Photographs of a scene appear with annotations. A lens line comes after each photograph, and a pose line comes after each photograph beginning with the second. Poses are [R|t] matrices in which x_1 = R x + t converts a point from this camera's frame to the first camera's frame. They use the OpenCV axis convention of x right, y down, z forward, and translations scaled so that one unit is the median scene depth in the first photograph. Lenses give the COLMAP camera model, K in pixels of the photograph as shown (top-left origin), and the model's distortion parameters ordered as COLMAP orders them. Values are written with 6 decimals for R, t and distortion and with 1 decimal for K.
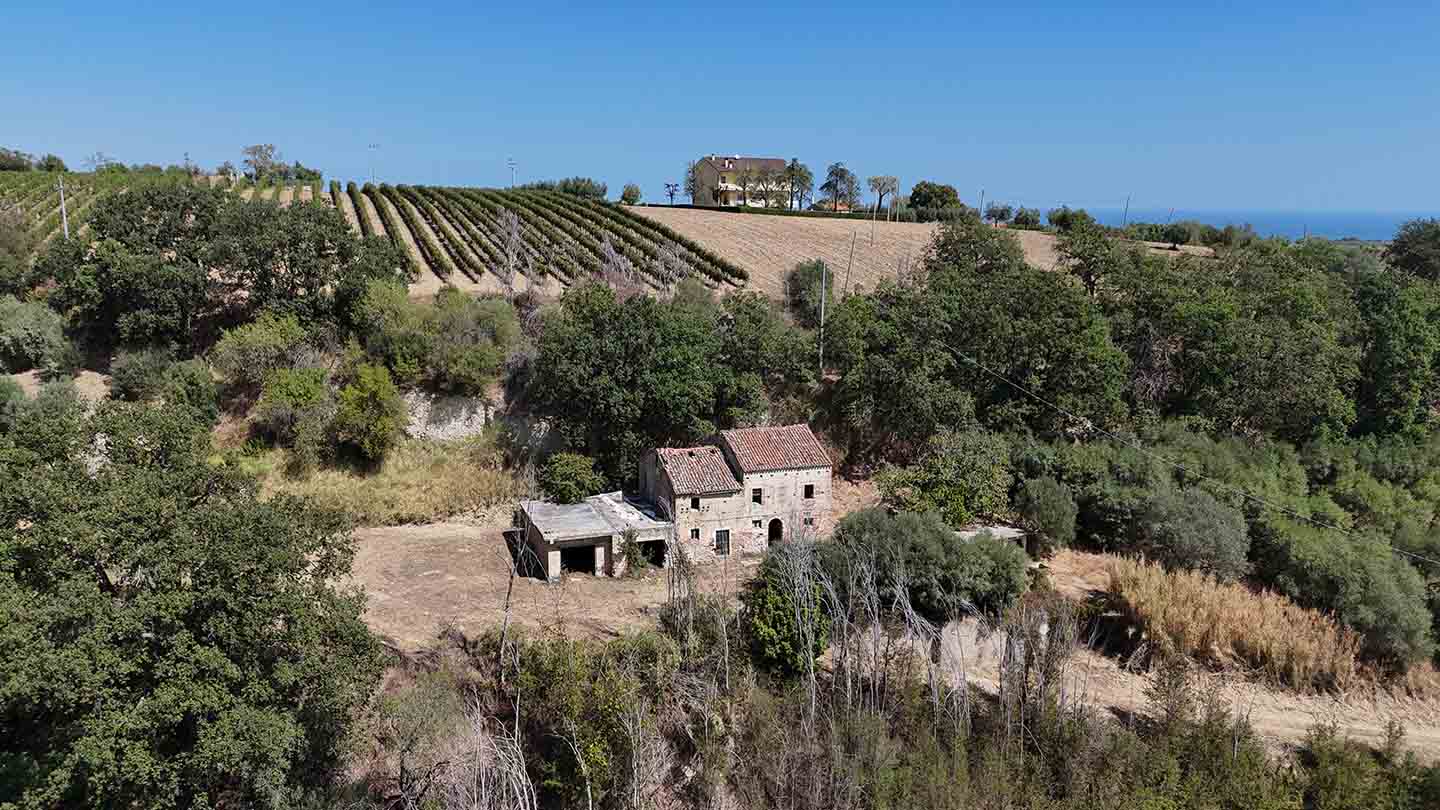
lens RADIAL K [[1066.8, 0, 722.0], [0, 1066.8, 400.6], [0, 0, 1]] dist [0.073070, -0.074972]
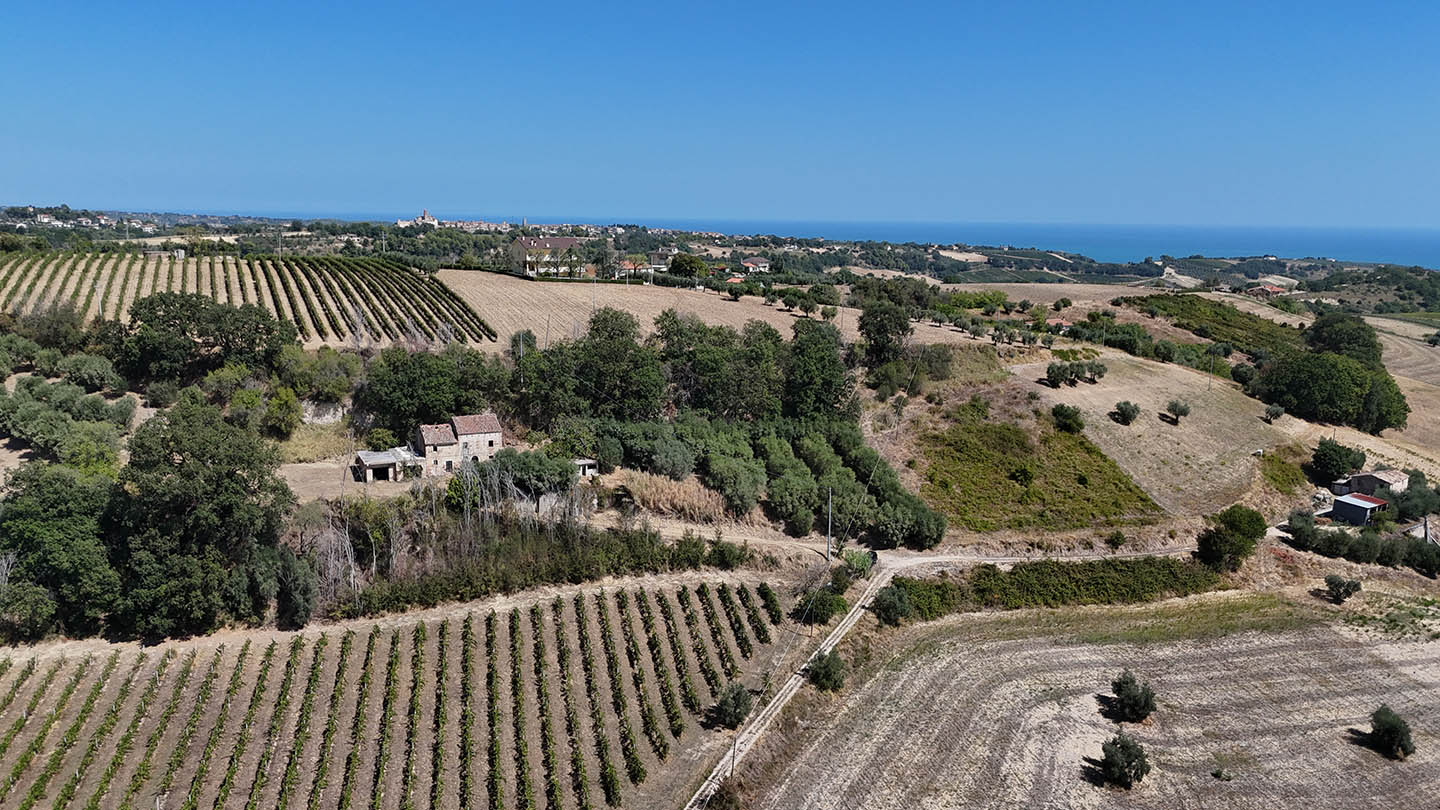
lens RADIAL K [[1066.8, 0, 725.6], [0, 1066.8, 401.5], [0, 0, 1]] dist [0.073070, -0.074972]
pose [[0.996227, -0.010424, 0.086159, 0.368068], [0.011209, 0.999900, -0.008627, 0.021867], [-0.086060, 0.009561, 0.996244, -1.232869]]
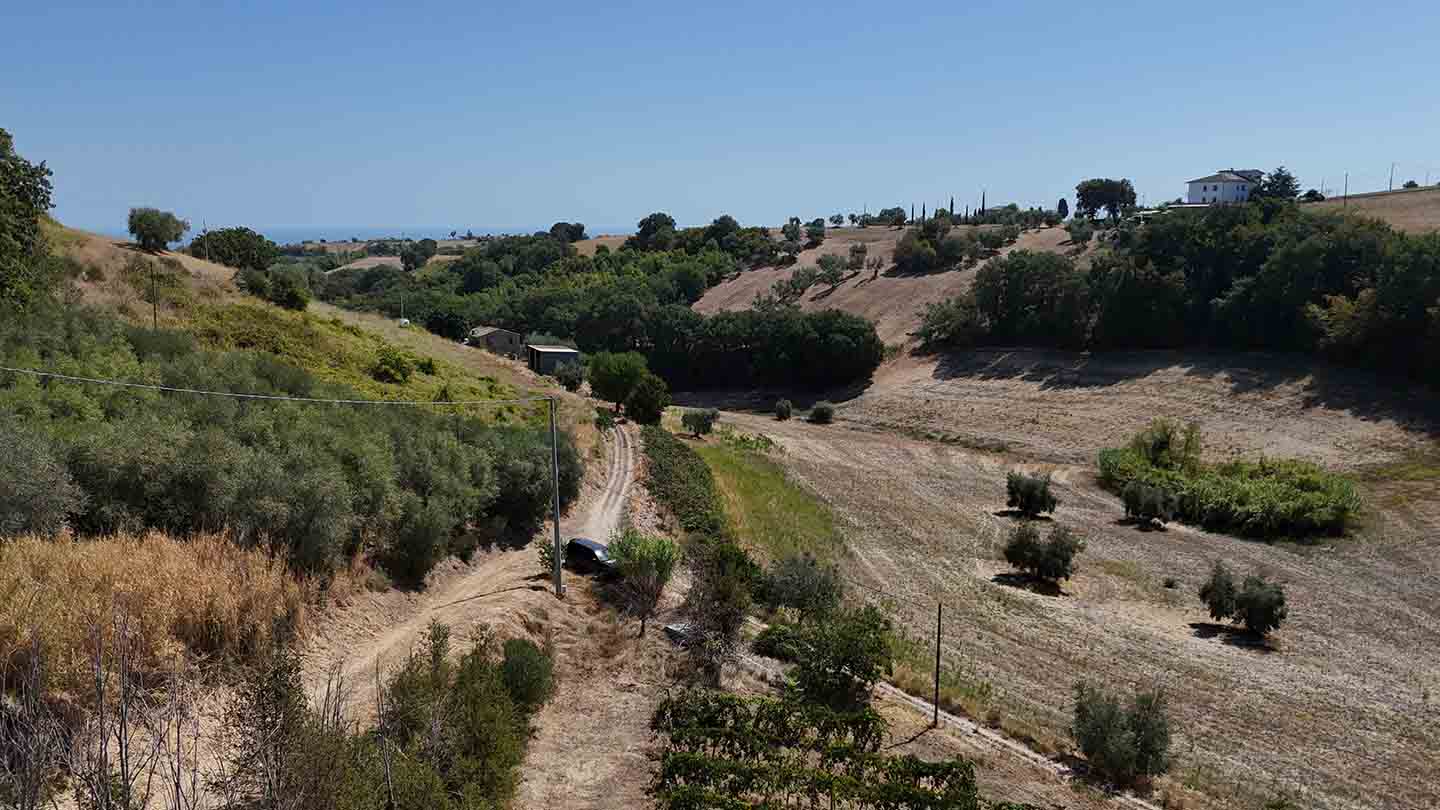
lens RADIAL K [[1066.8, 0, 718.5], [0, 1066.8, 406.8], [0, 0, 1]] dist [0.073070, -0.074972]
pose [[0.104047, -0.183209, 0.977552, 0.028847], [0.192007, 0.968097, 0.161000, 0.085700], [-0.975862, 0.170946, 0.135905, 0.625022]]
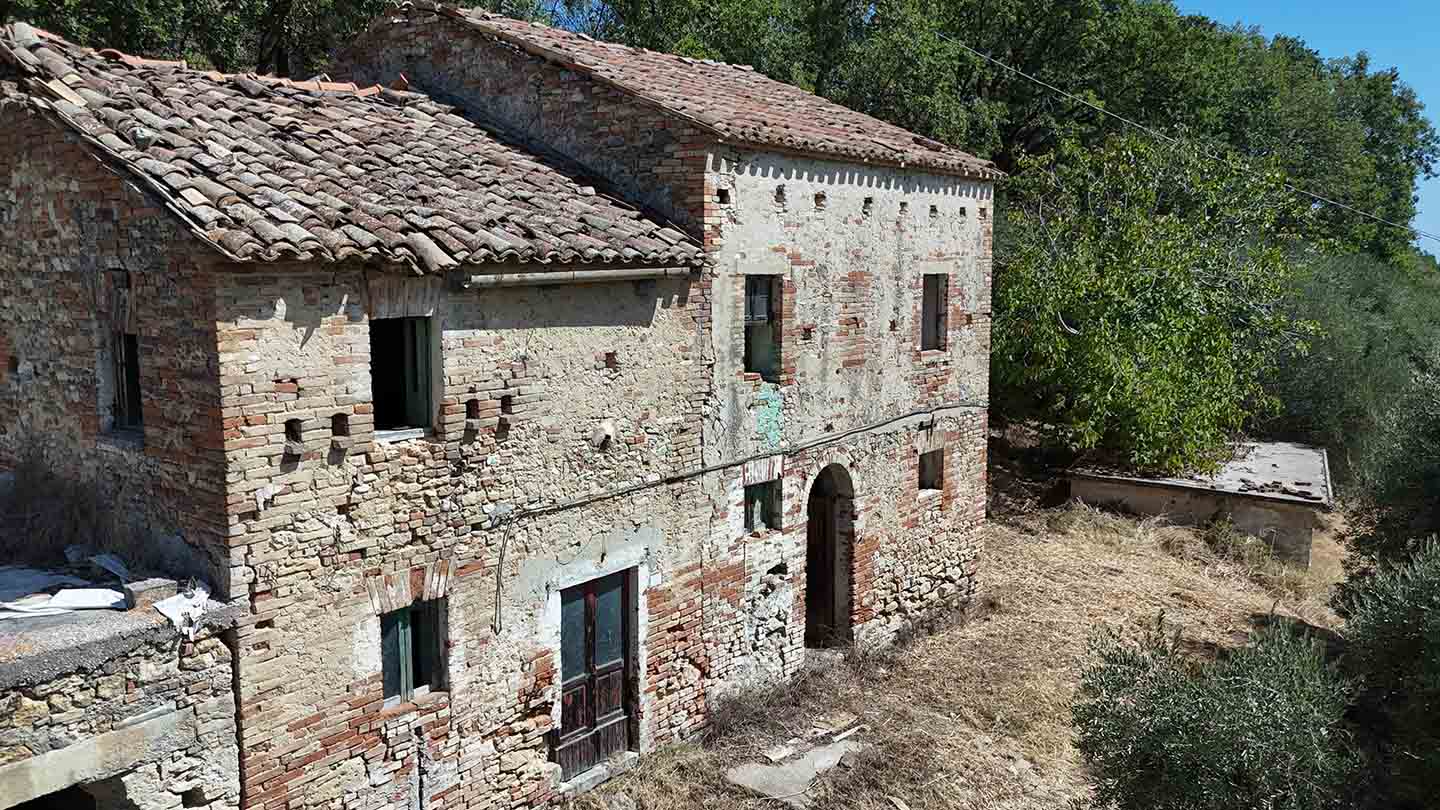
lens RADIAL K [[1066.8, 0, 720.2], [0, 1066.8, 402.2], [0, 0, 1]] dist [0.073070, -0.074972]
pose [[0.842495, -0.076800, 0.533202, -0.053748], [0.105137, 0.994194, -0.022924, 0.099252], [-0.528345, 0.075372, 0.845678, 0.834271]]
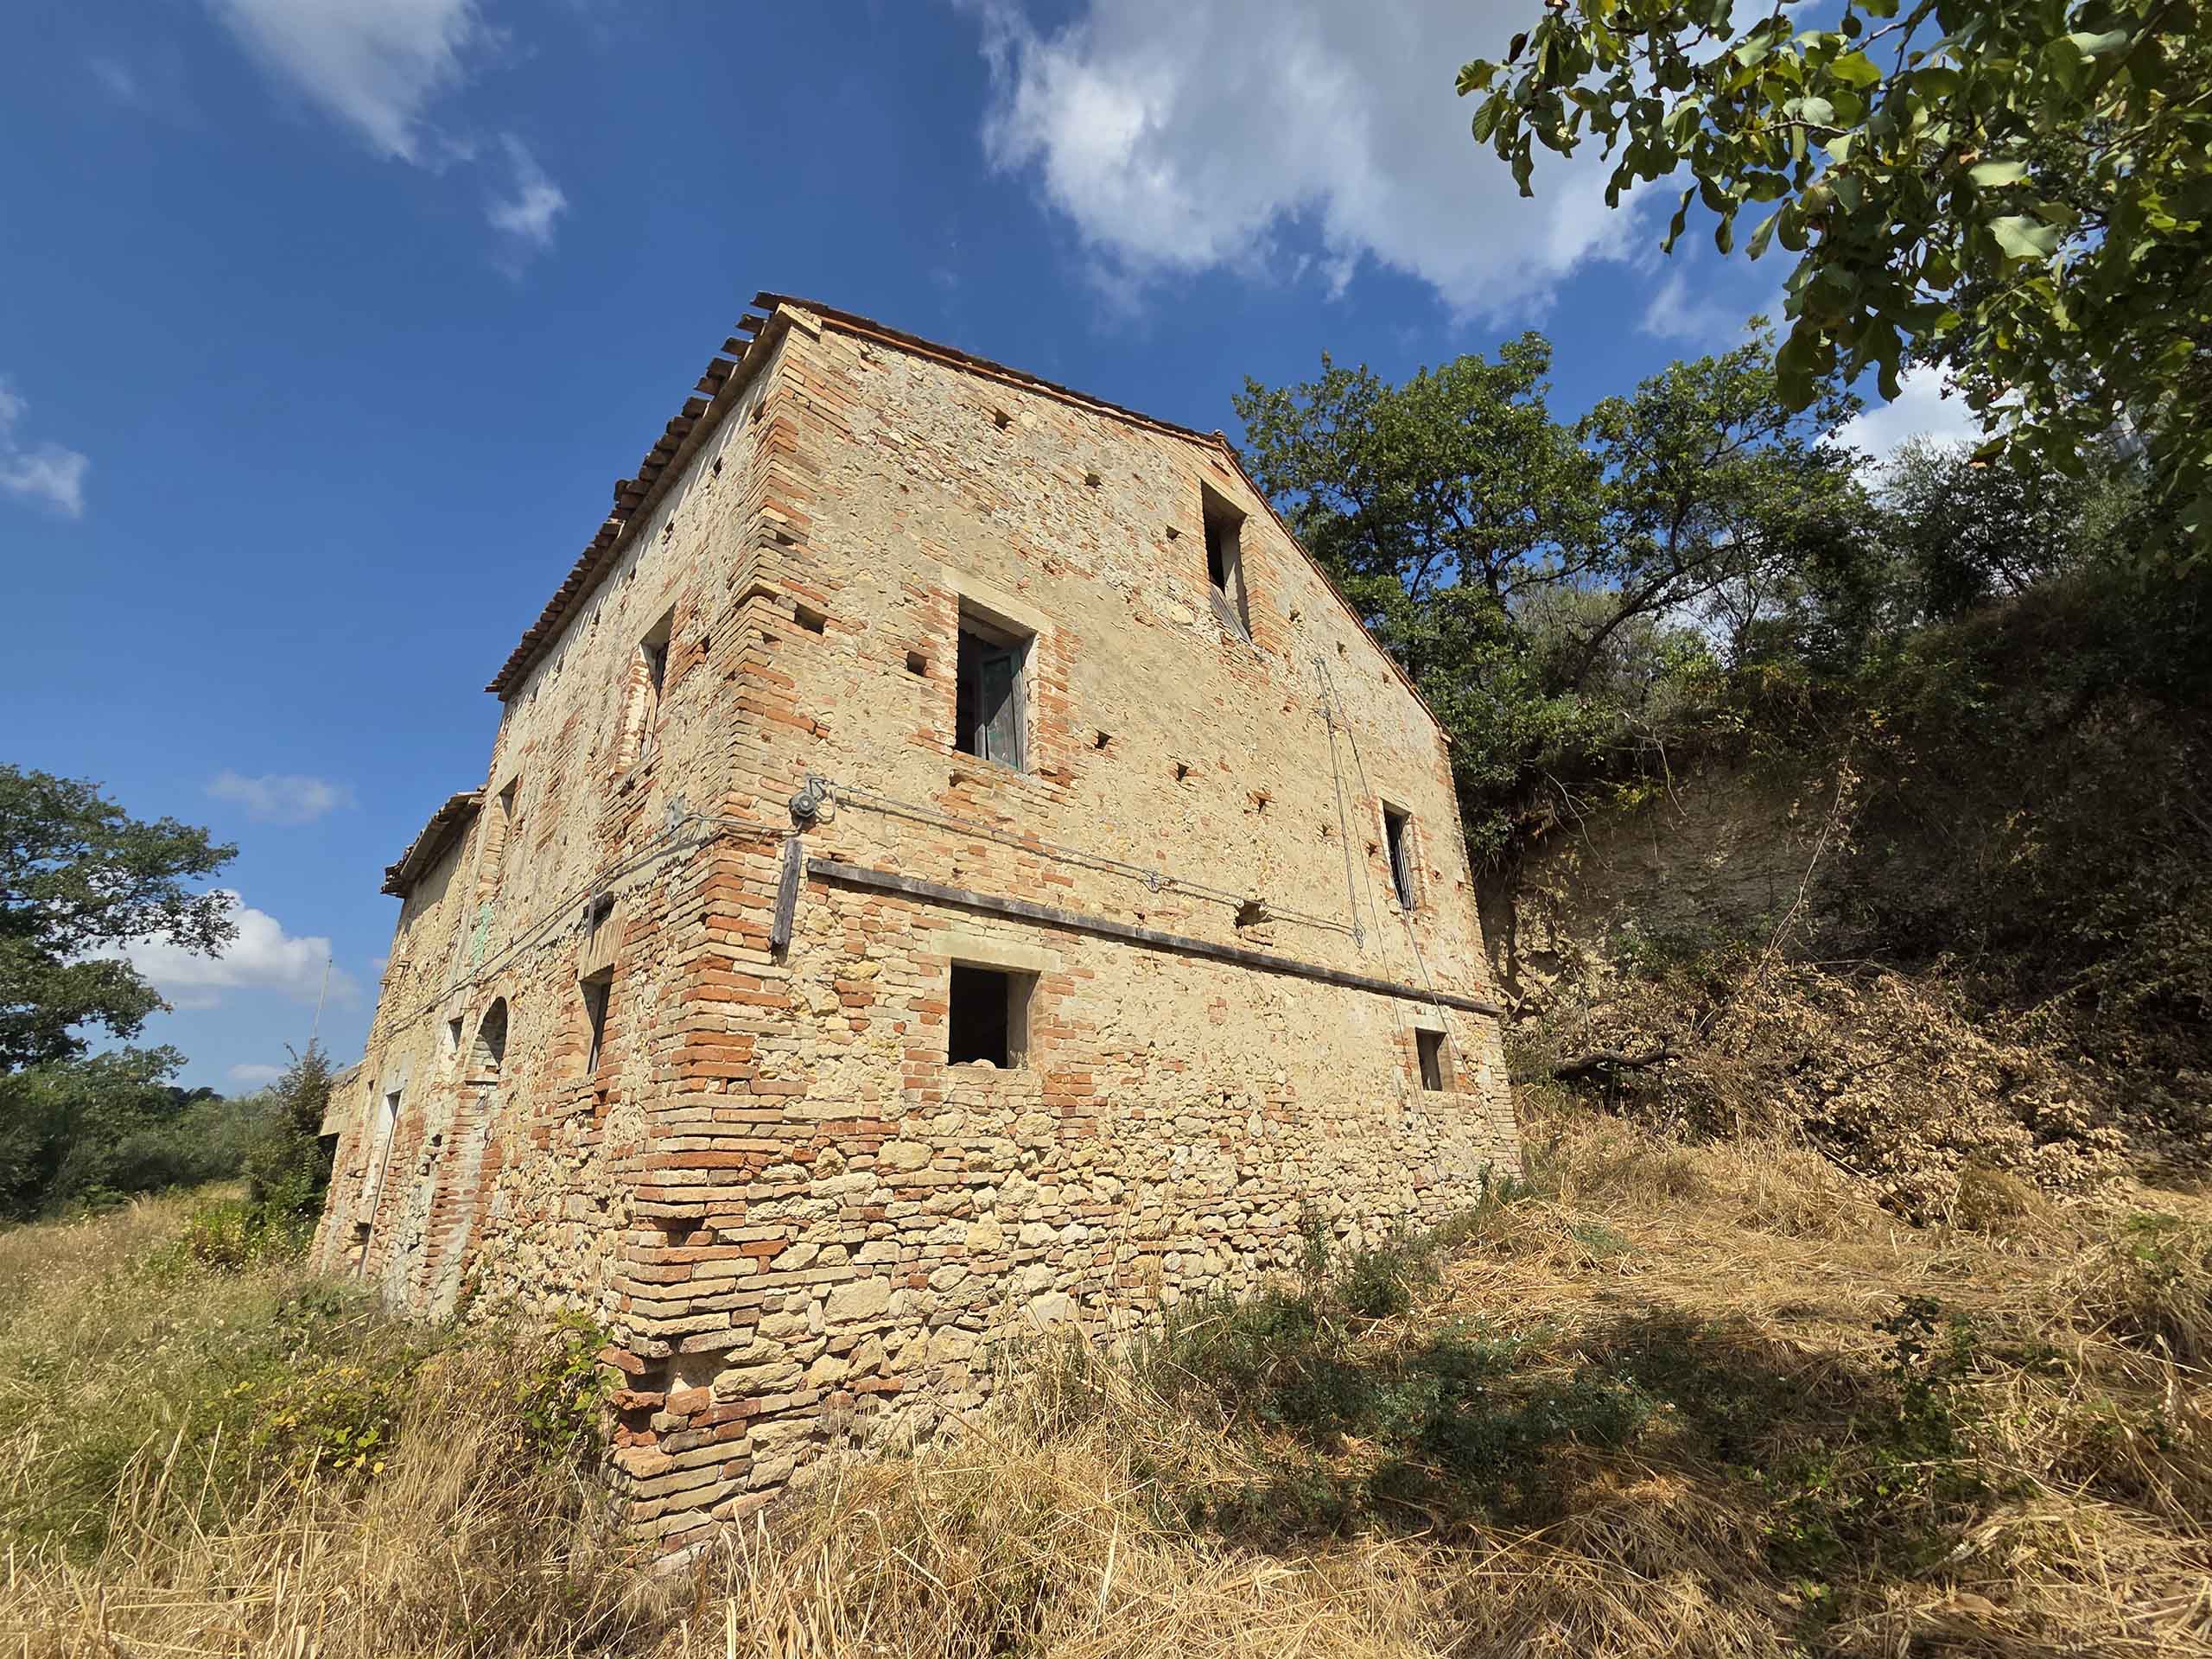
lens RADIAL K [[901.9, 0, 1103.4], [0, 901.9, 833.2], [0, 0, 1]] dist [0.007321, -0.001749]
pose [[0.431211, -0.320175, -0.843531, 0.158884], [-0.142011, 0.899180, -0.413893, 0.121239], [0.891005, 0.298266, 0.342268, 0.984619]]
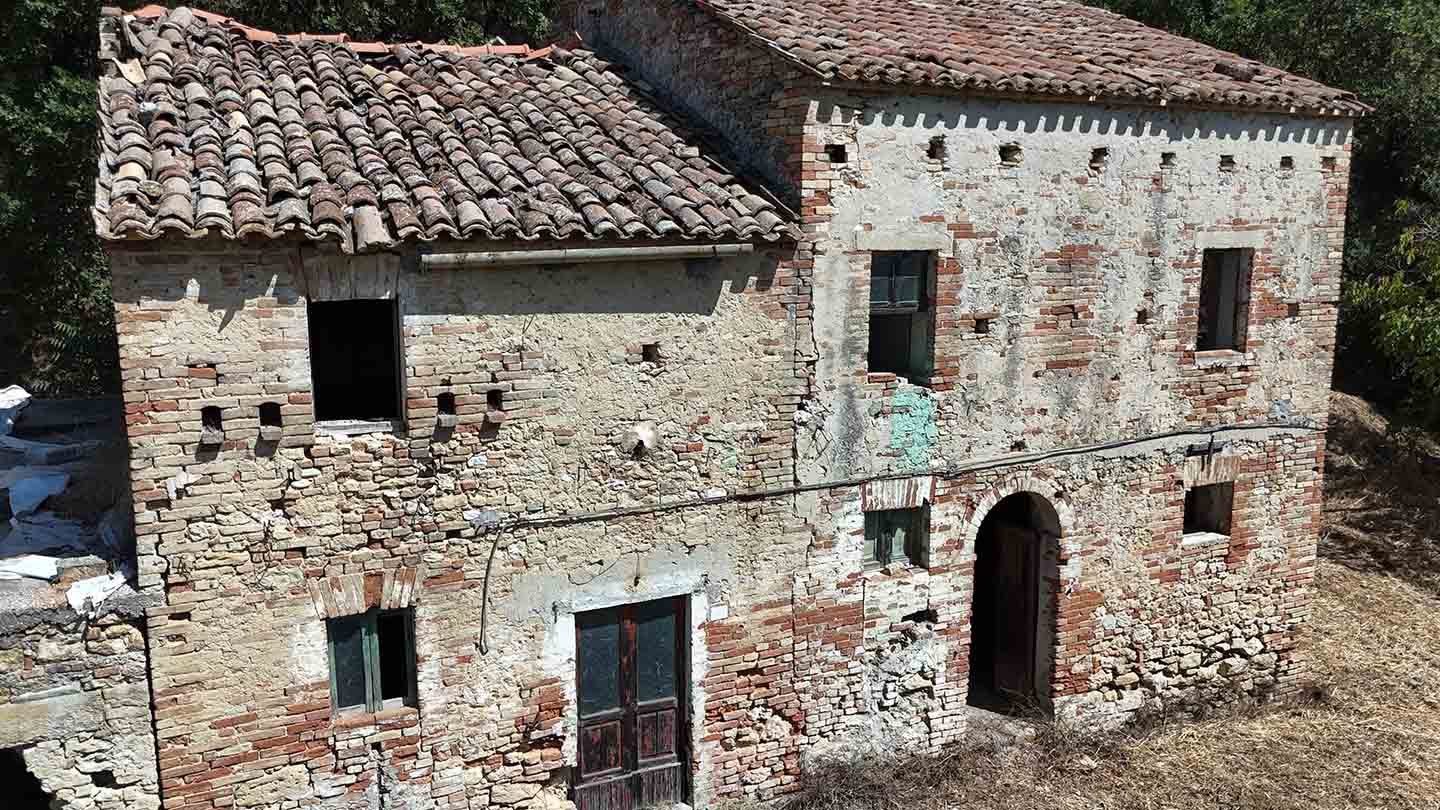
lens RADIAL K [[1066.8, 0, 721.6], [0, 1066.8, 402.0], [0, 0, 1]] dist [0.073070, -0.074972]
pose [[0.991996, -0.026938, 0.123364, -0.003499], [0.029191, 0.999438, -0.016487, 0.096954], [-0.122850, 0.019956, 0.992225, 0.840341]]
